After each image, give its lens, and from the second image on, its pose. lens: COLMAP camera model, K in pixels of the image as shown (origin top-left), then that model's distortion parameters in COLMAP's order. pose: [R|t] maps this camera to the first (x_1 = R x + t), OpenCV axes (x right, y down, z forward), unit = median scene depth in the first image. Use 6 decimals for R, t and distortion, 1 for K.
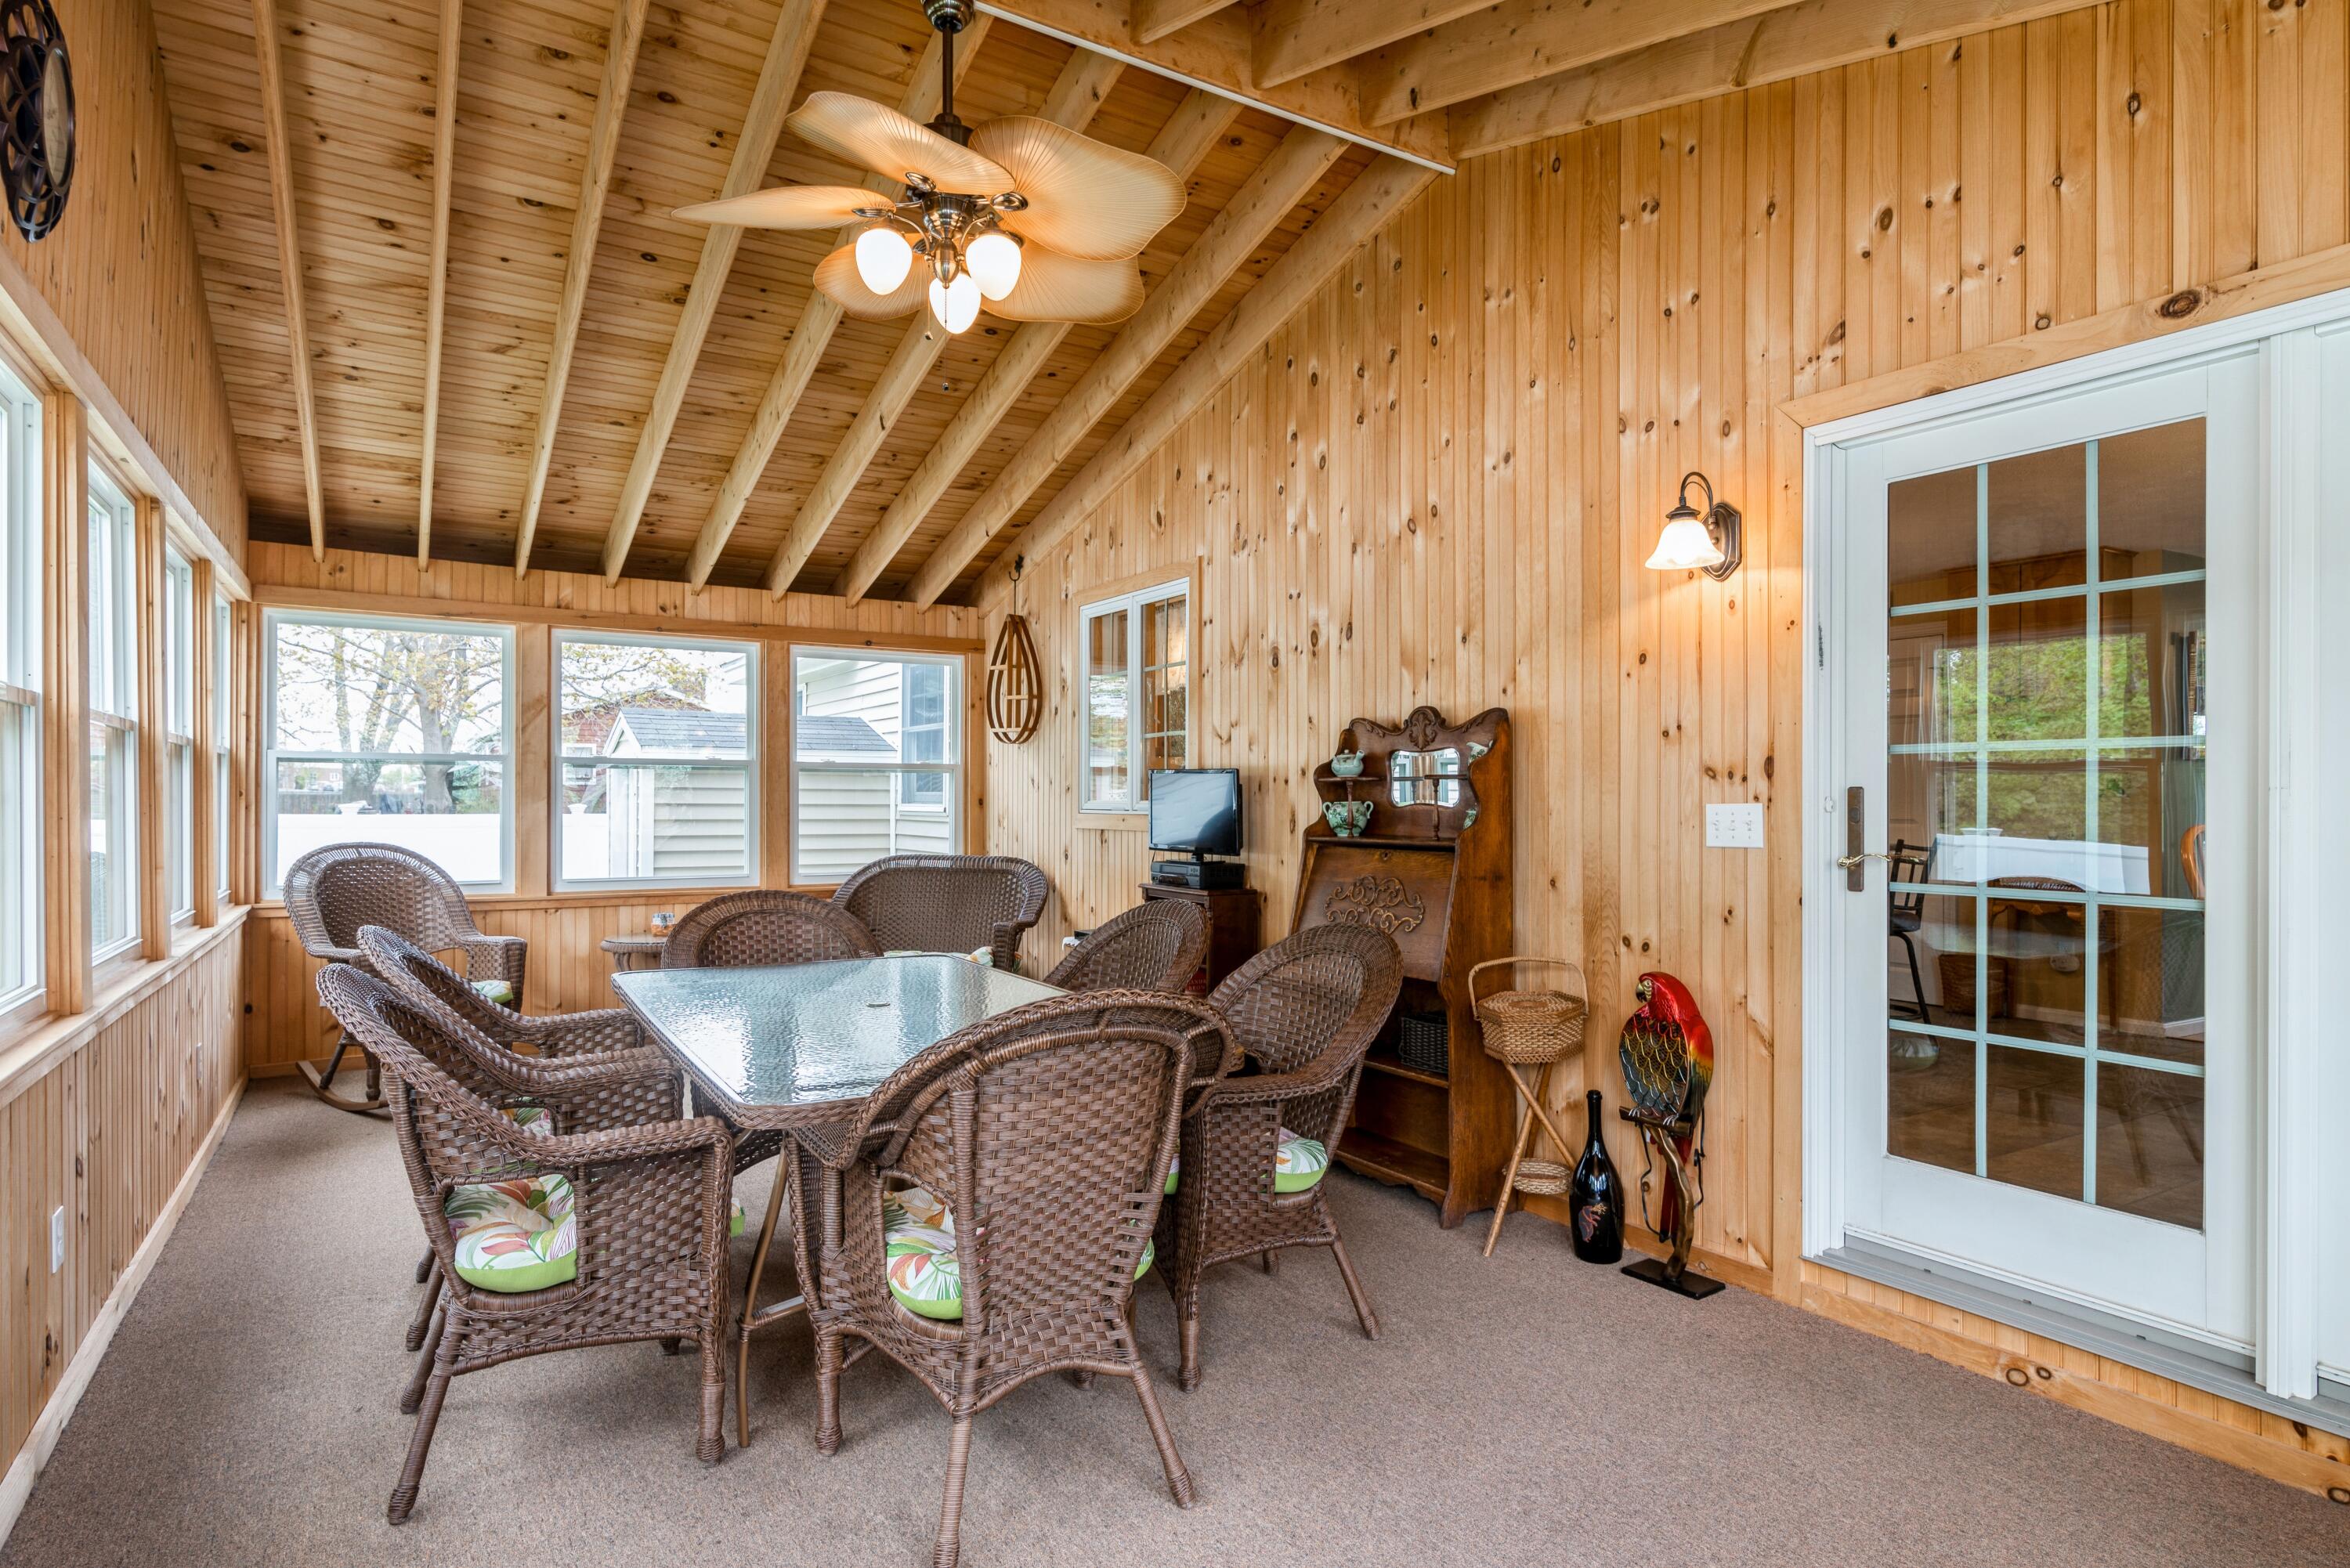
lens RADIAL K [[1279.0, 0, 1178.0], [0, 1279.0, 787.8], [0, 0, 1]] dist [0.005204, 0.000885]
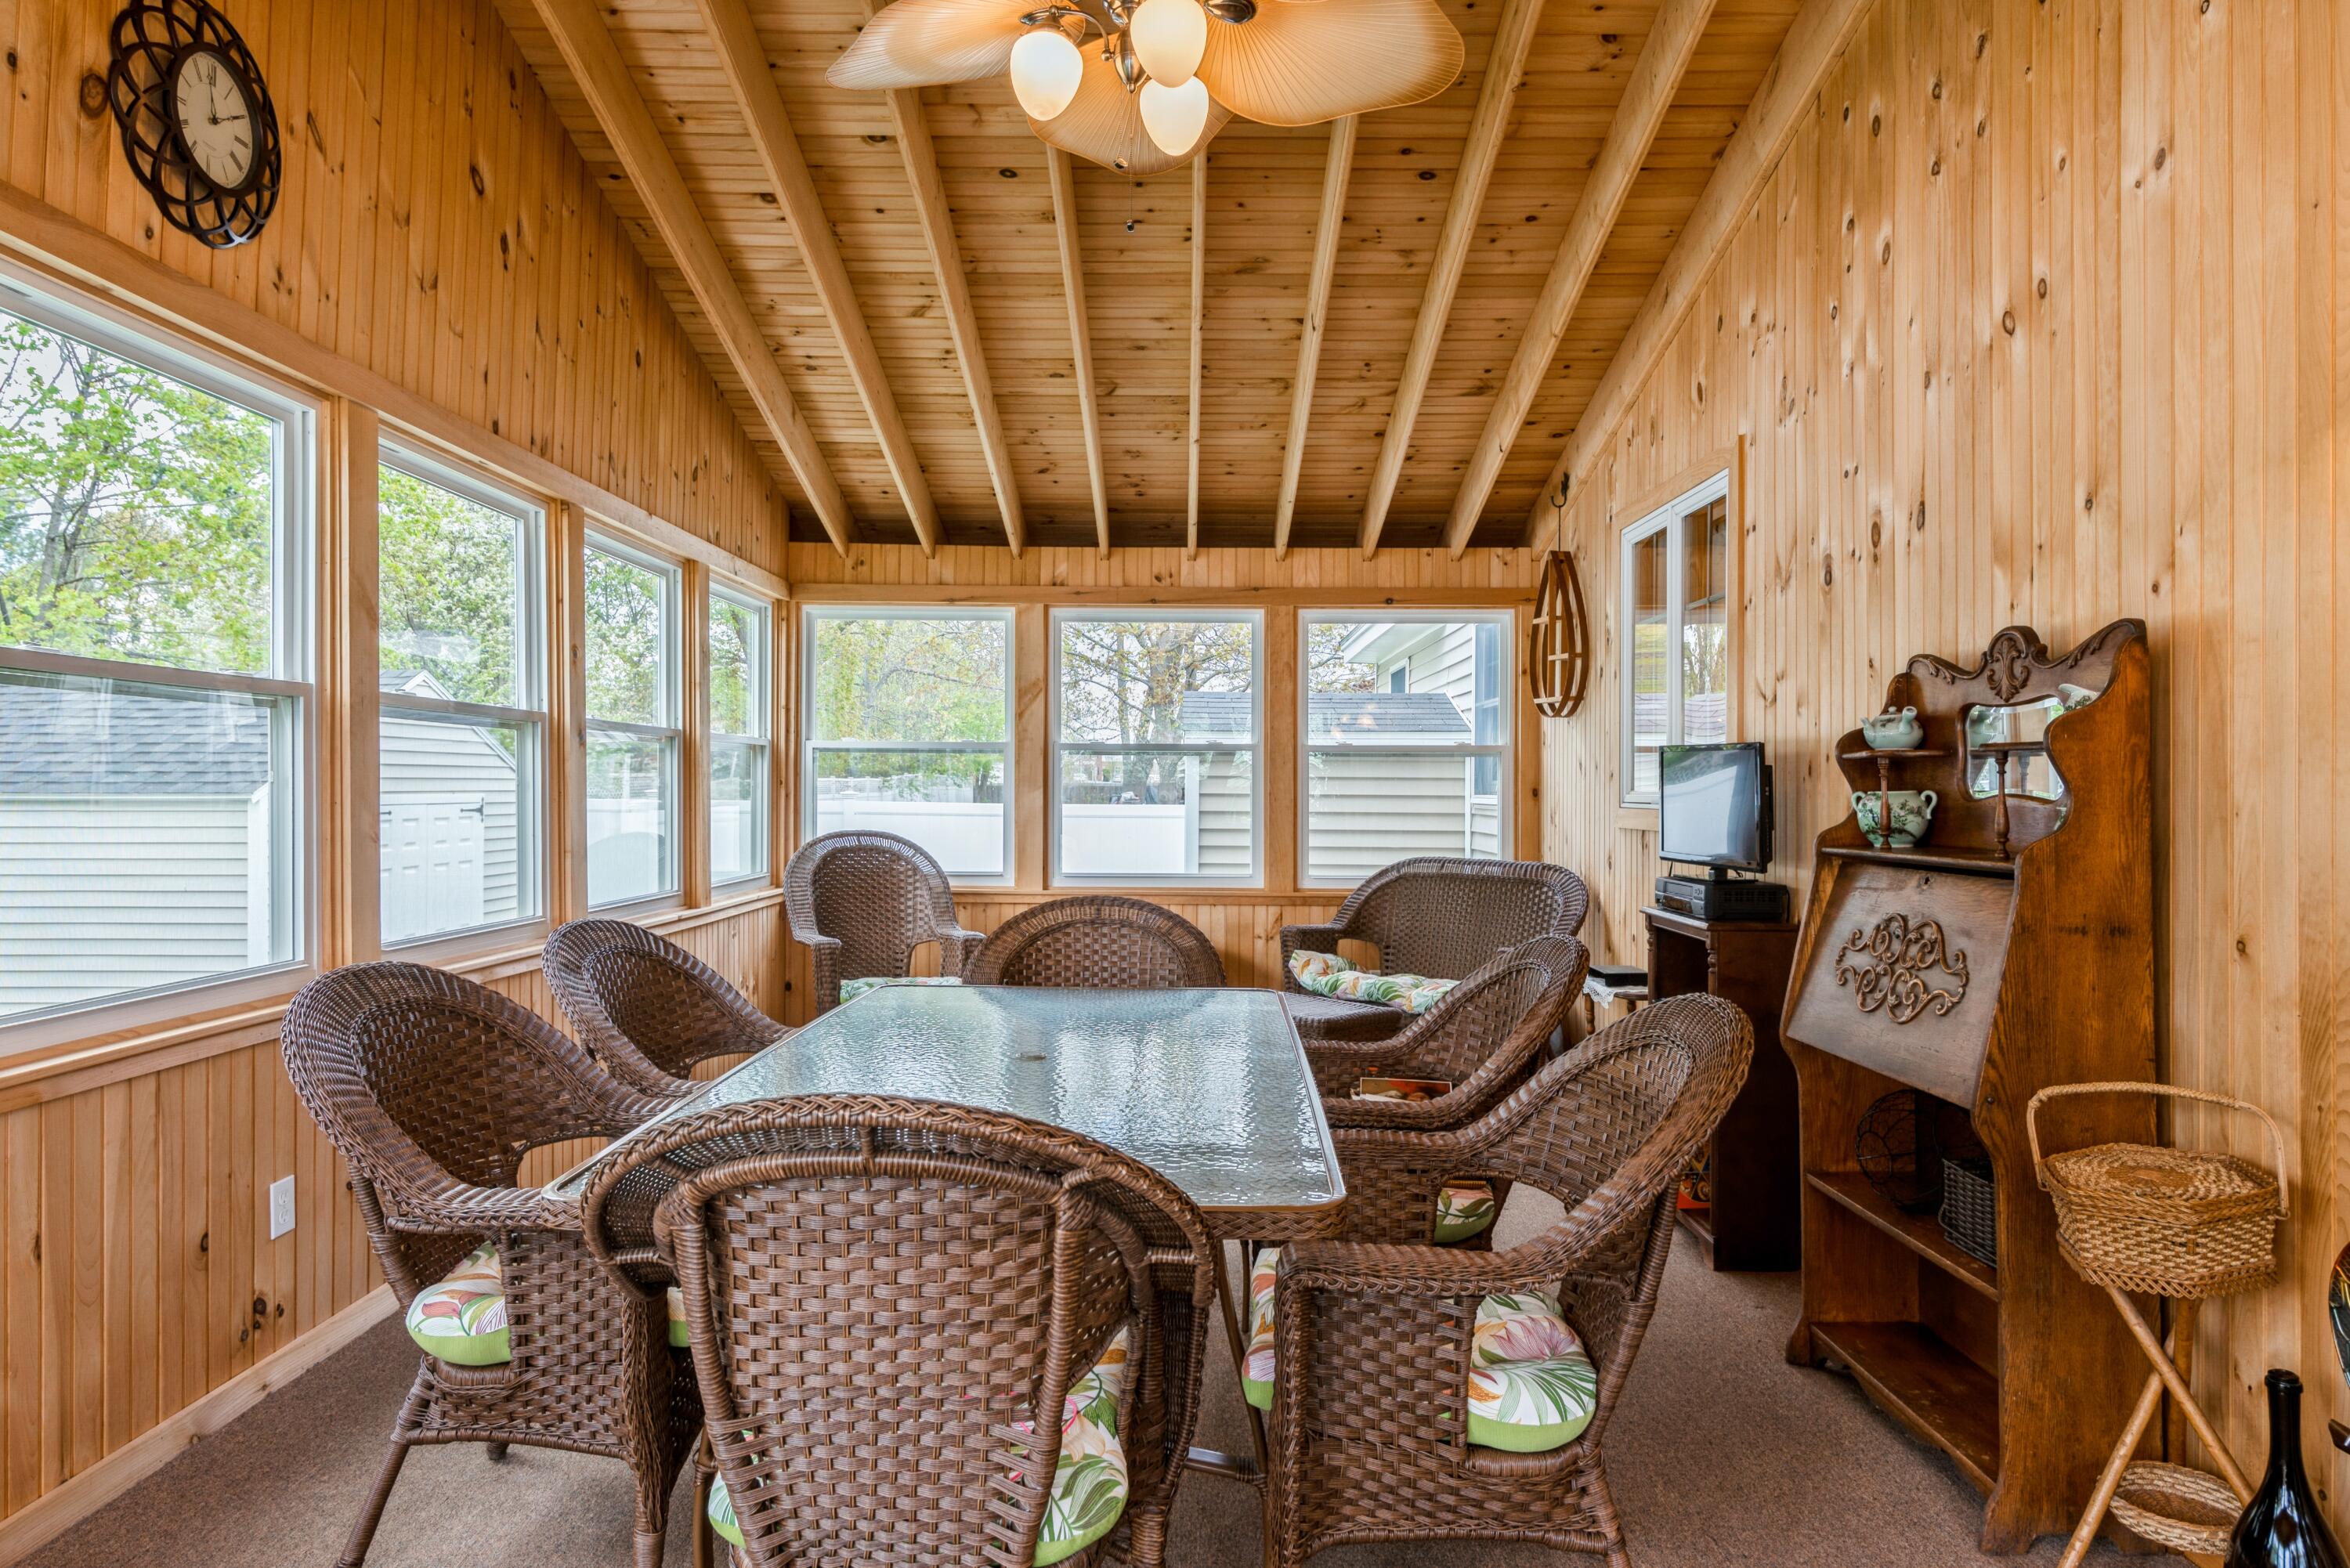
lens RADIAL K [[1404.2, 0, 1171.8], [0, 1404.2, 778.3], [0, 0, 1]] dist [0.007258, -0.004140]
pose [[0.845178, -0.003048, -0.534476, 0.180481], [0.002740, 0.999995, -0.001371, 0.004086], [0.534478, -0.000306, 0.845182, 0.219510]]
